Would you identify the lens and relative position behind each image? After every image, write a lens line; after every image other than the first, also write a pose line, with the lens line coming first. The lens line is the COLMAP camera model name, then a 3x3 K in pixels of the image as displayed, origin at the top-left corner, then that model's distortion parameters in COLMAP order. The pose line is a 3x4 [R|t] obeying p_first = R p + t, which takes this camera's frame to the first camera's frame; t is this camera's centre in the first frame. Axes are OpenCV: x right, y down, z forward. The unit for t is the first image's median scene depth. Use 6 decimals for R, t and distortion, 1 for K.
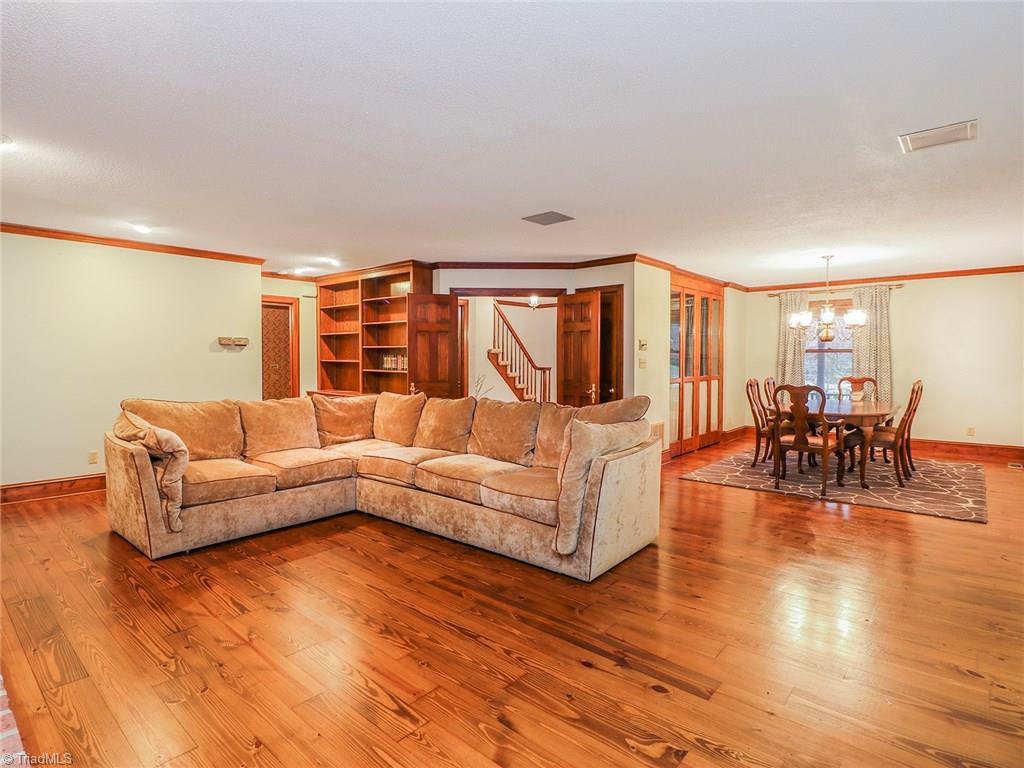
lens RADIAL K [[536.0, 0, 495.2], [0, 536.0, 376.2], [0, 0, 1]] dist [-0.000910, -0.019751]
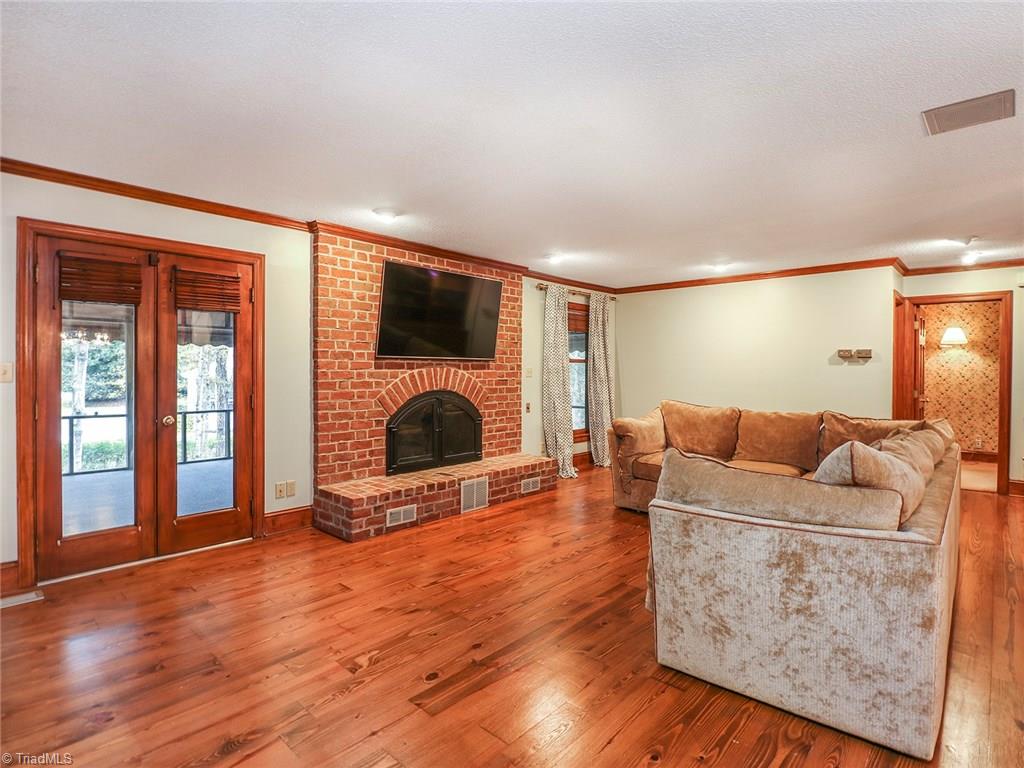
lens RADIAL K [[536.0, 0, 495.2], [0, 536.0, 376.2], [0, 0, 1]] dist [-0.000910, -0.019751]
pose [[-0.030215, 0.010995, -0.999483, 1.235834], [-0.039280, 0.999154, 0.012179, -0.028282], [0.998771, 0.039627, -0.029758, 1.025930]]
